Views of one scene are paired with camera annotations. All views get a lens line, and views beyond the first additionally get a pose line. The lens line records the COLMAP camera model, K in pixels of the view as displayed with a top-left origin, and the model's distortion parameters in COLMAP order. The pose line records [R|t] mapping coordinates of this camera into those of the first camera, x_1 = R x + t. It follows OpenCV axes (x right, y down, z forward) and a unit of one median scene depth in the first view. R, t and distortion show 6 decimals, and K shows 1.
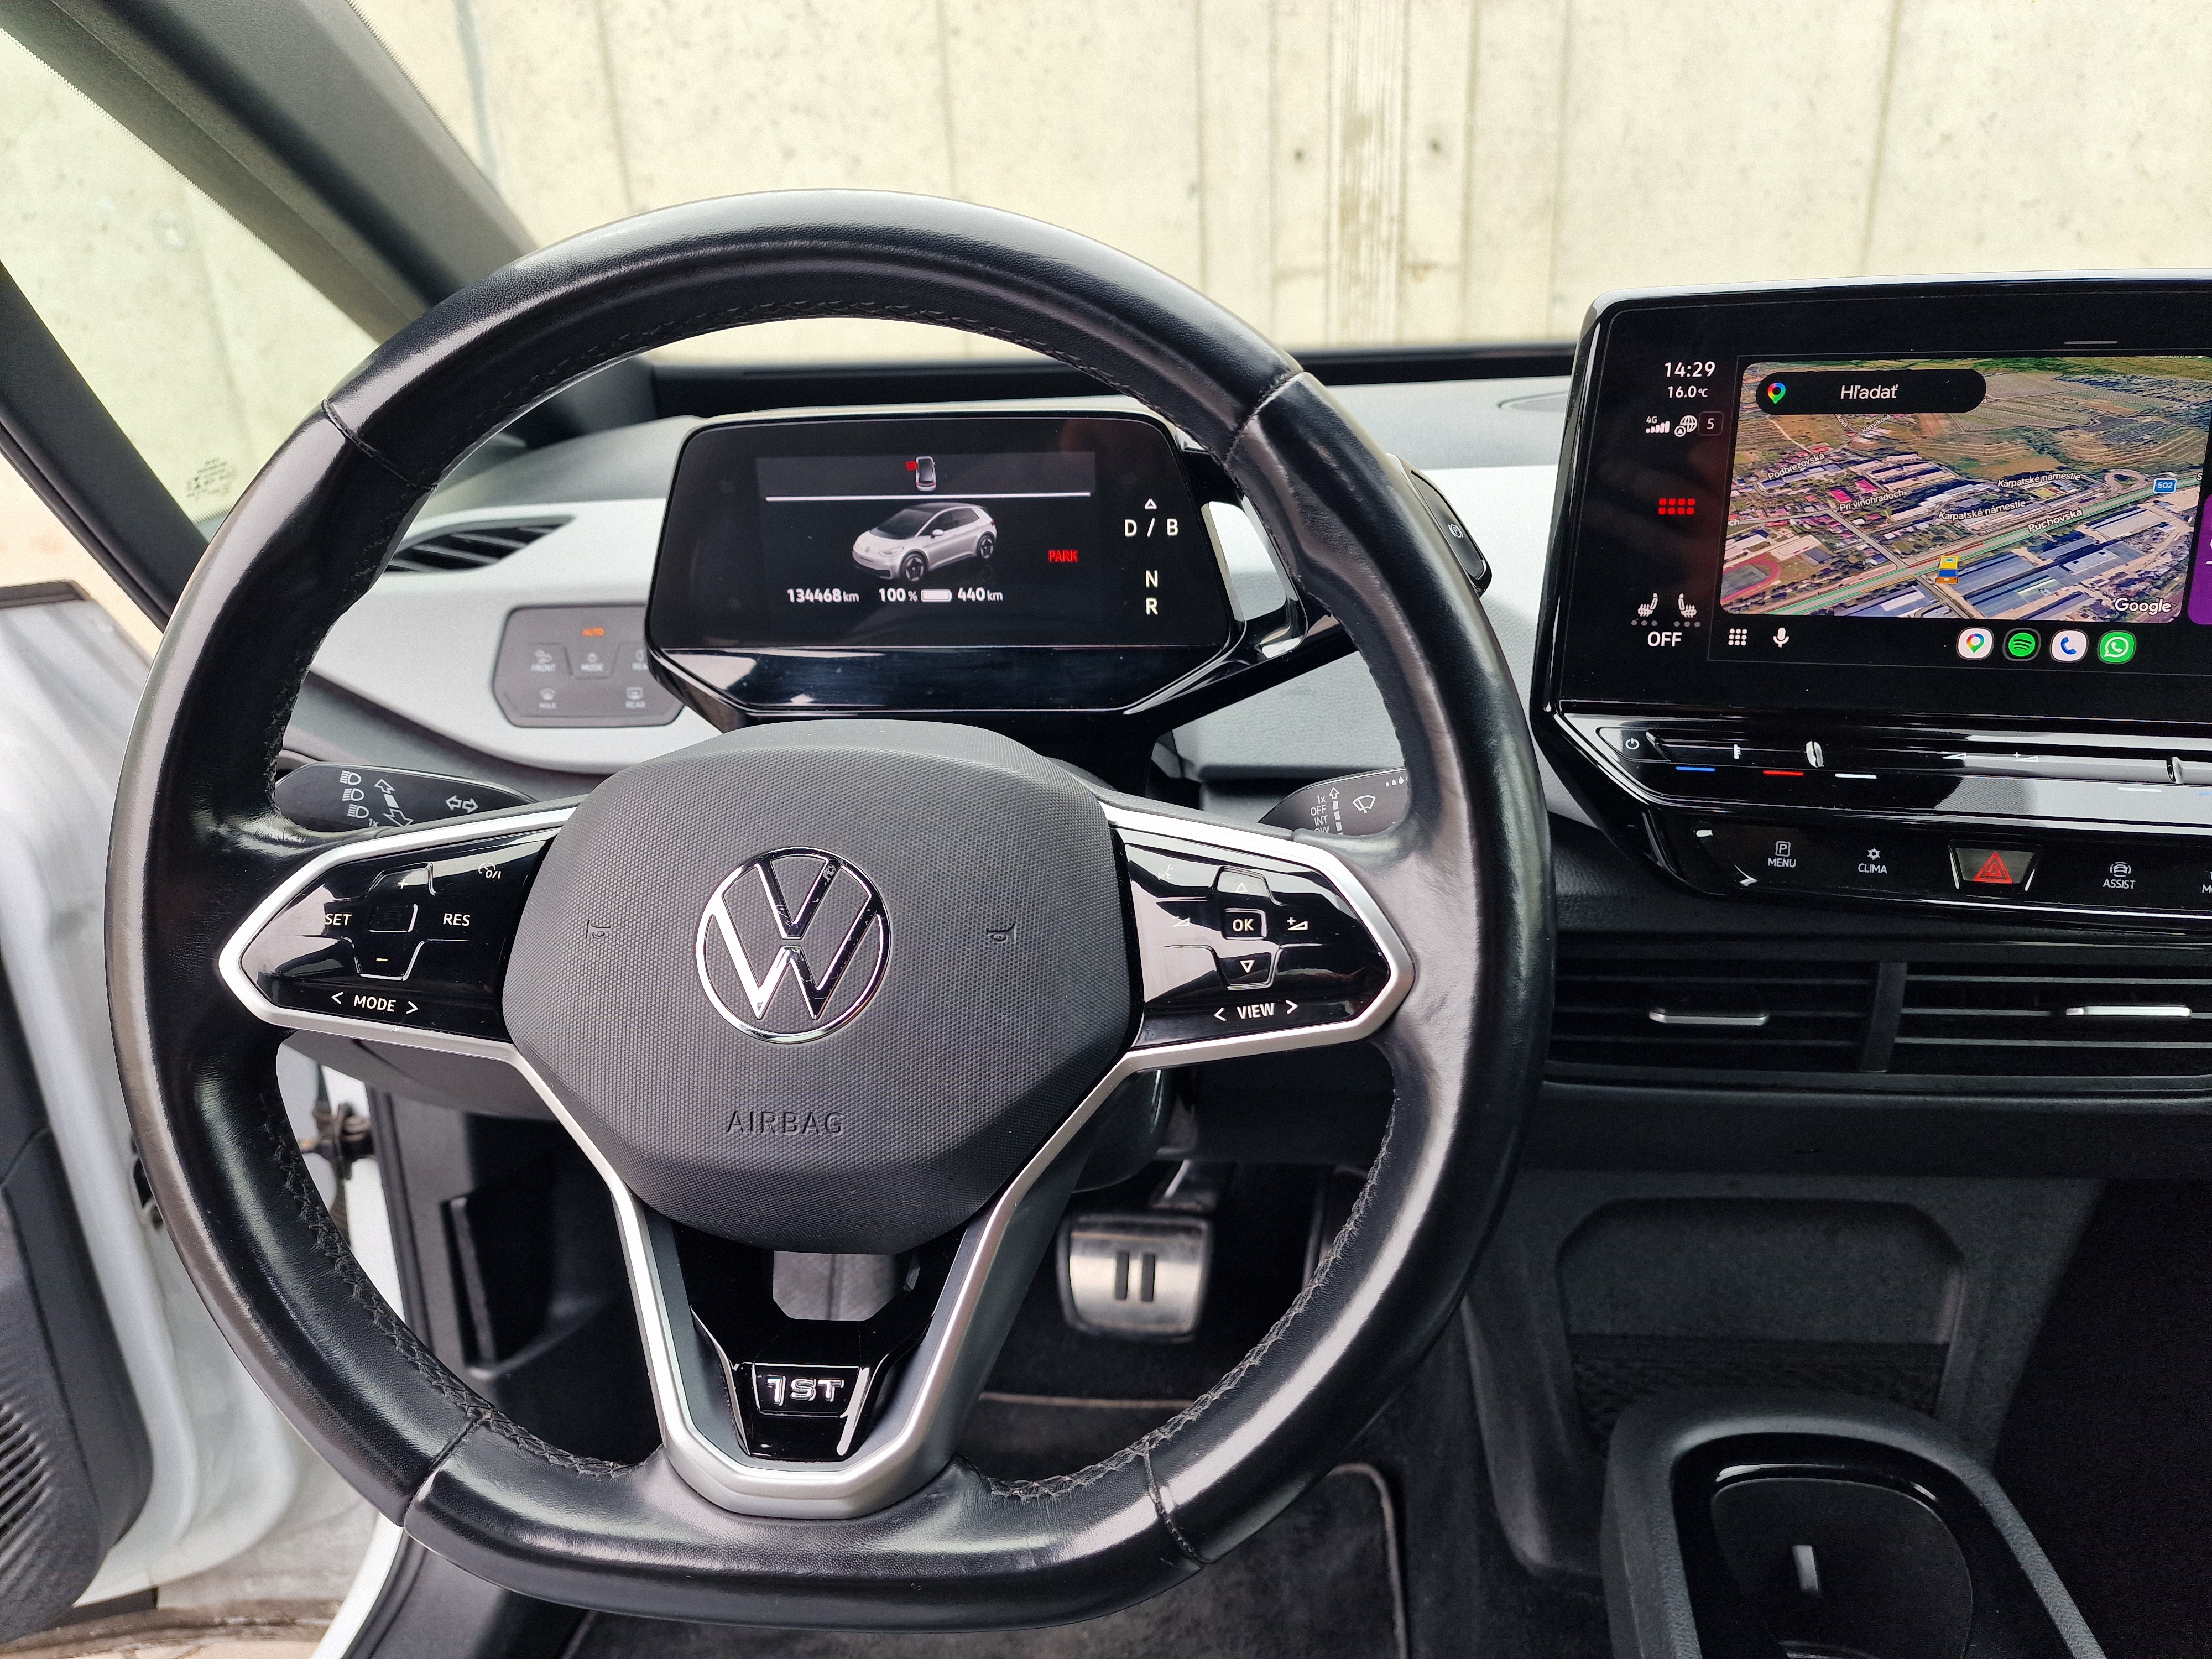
lens RADIAL K [[1510.5, 0, 1104.3], [0, 1510.5, 837.1], [0, 0, 1]] dist [0.061703, -0.070234]
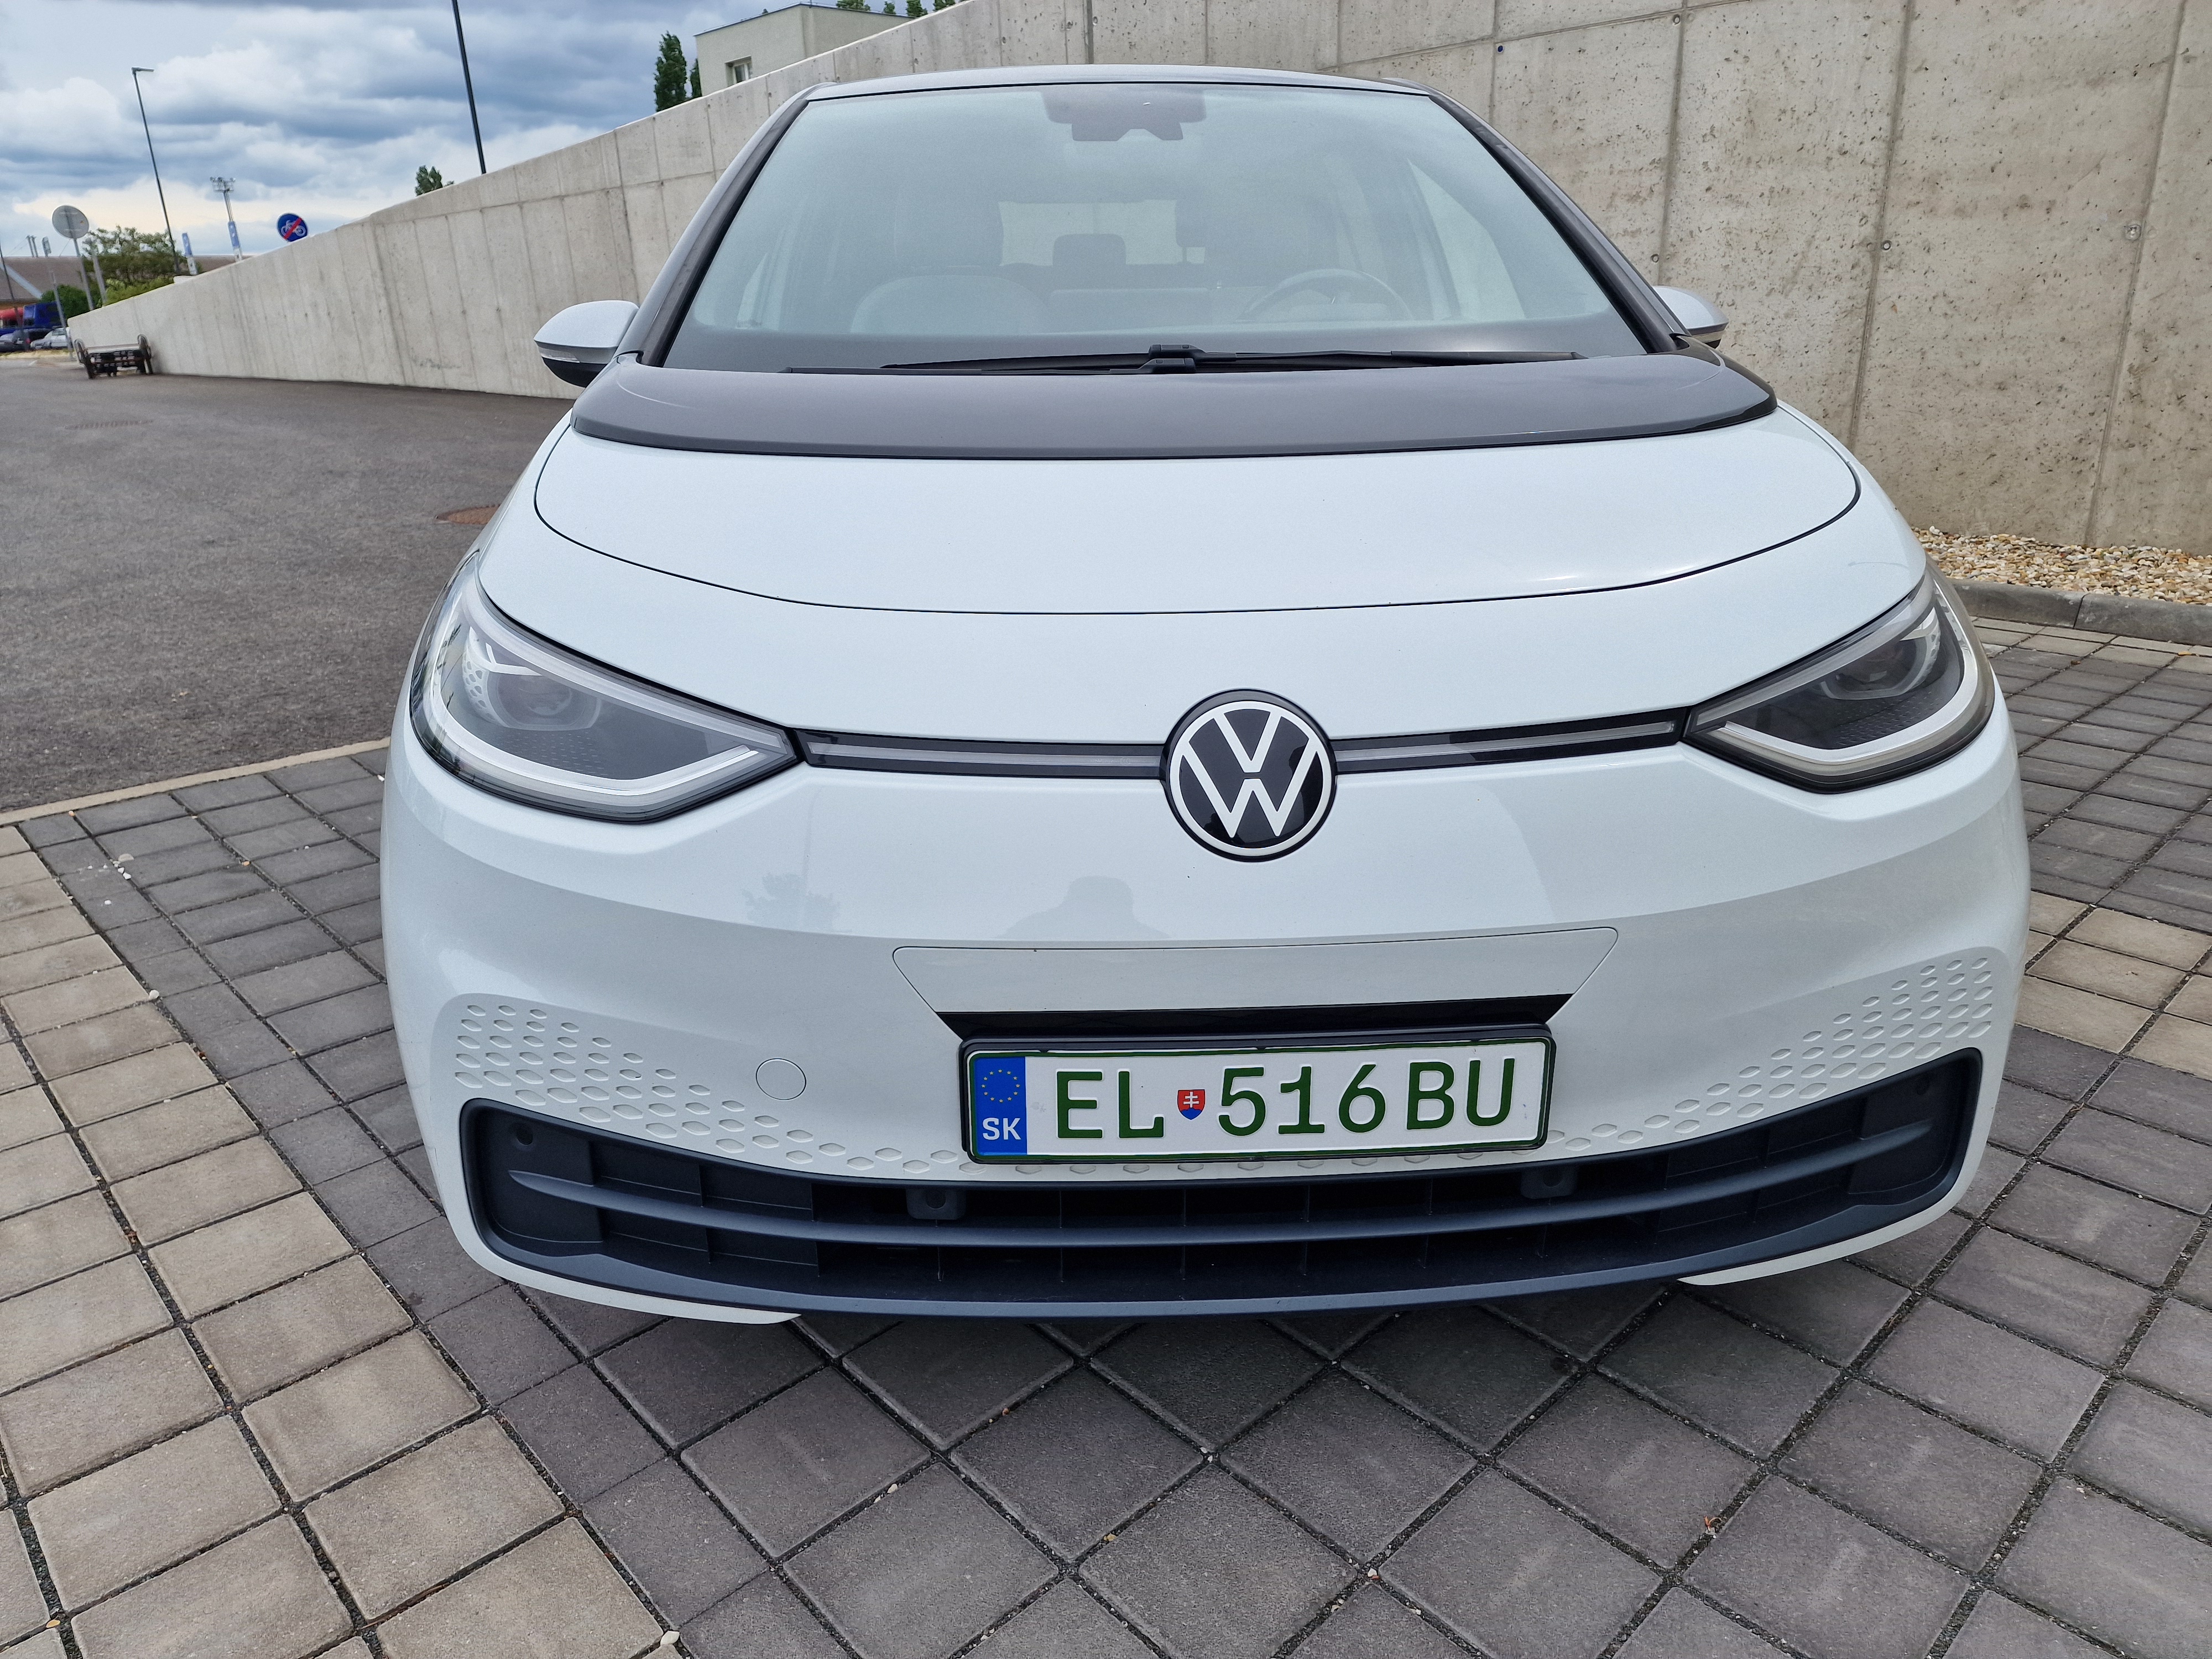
lens RADIAL K [[1480.7, 0, 1105.4], [0, 1480.7, 833.4], [0, 0, 1]] dist [0.083330, -0.077534]
pose [[0.042626, 0.382564, -0.922945, 3.846113], [-0.350522, 0.870791, 0.344757, 0.142618], [0.935584, 0.308817, 0.171215, -0.771294]]
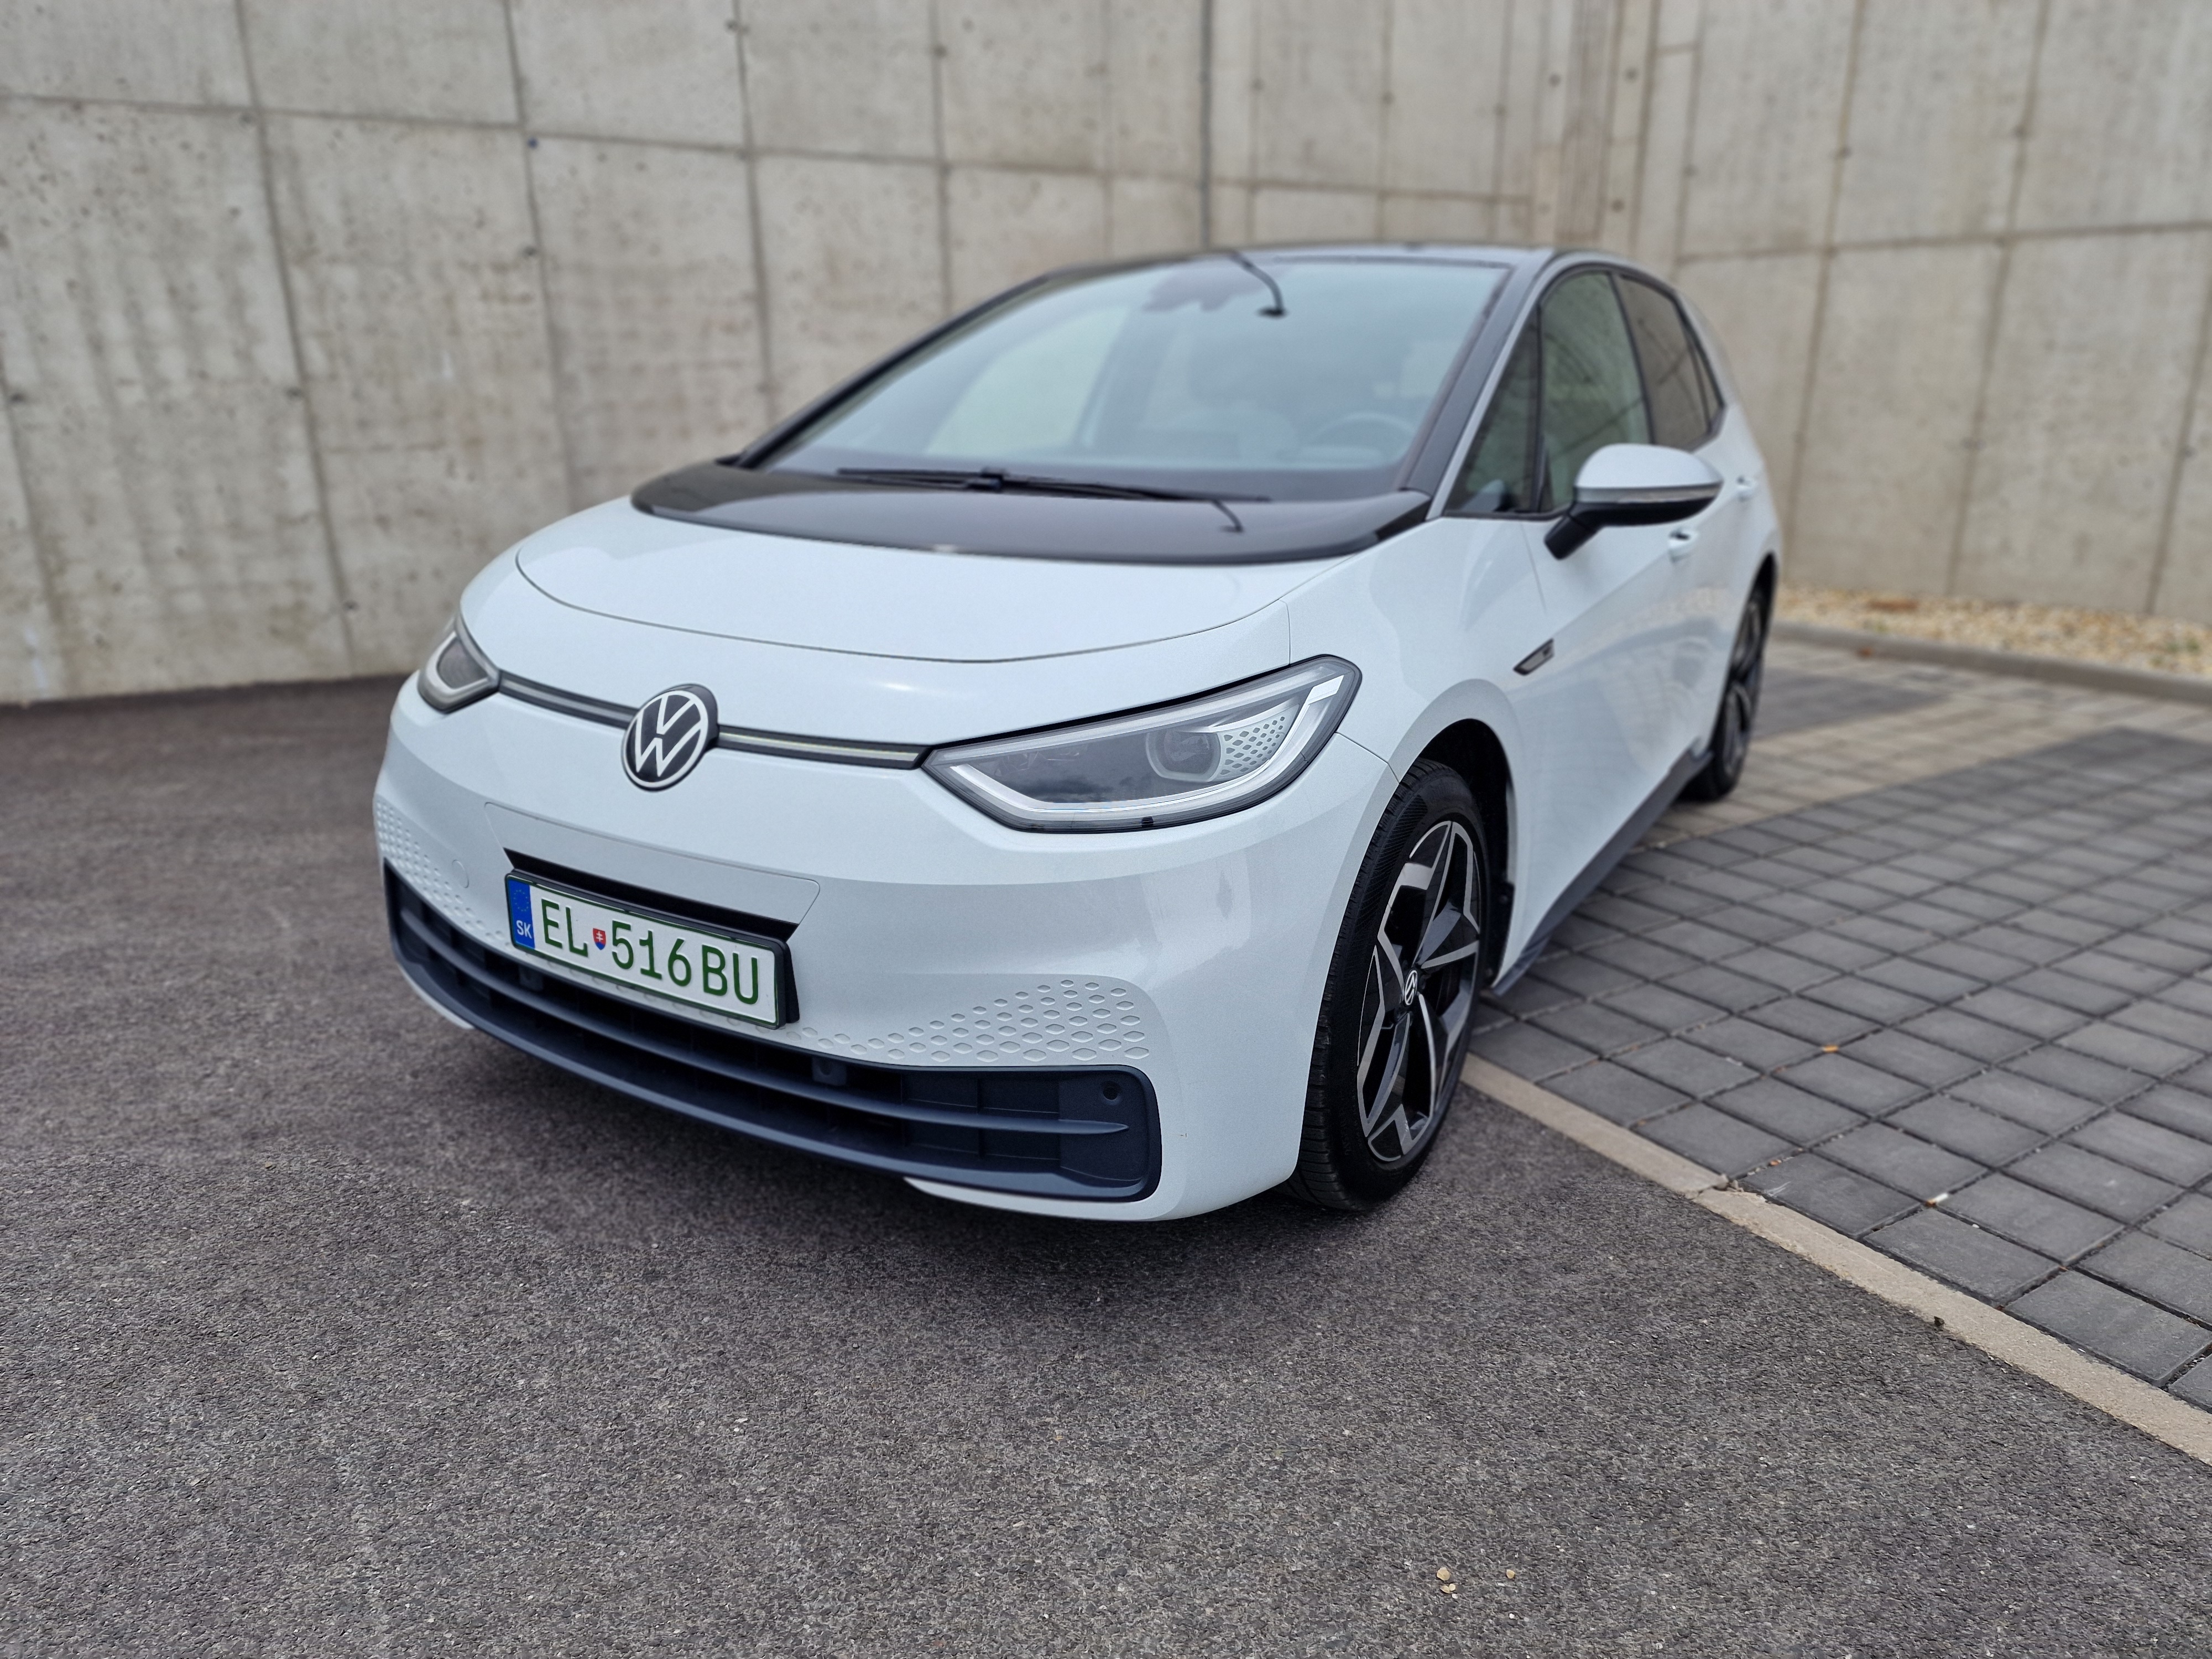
lens RADIAL K [[1480.8, 0, 1112.5], [0, 1480.8, 822.2], [0, 0, 1]] dist [0.083467, -0.075961]
pose [[0.992008, 0.075212, -0.101305, -0.797951], [-0.083177, 0.993568, -0.076839, 1.640503], [0.094874, 0.084651, 0.991884, -4.370274]]
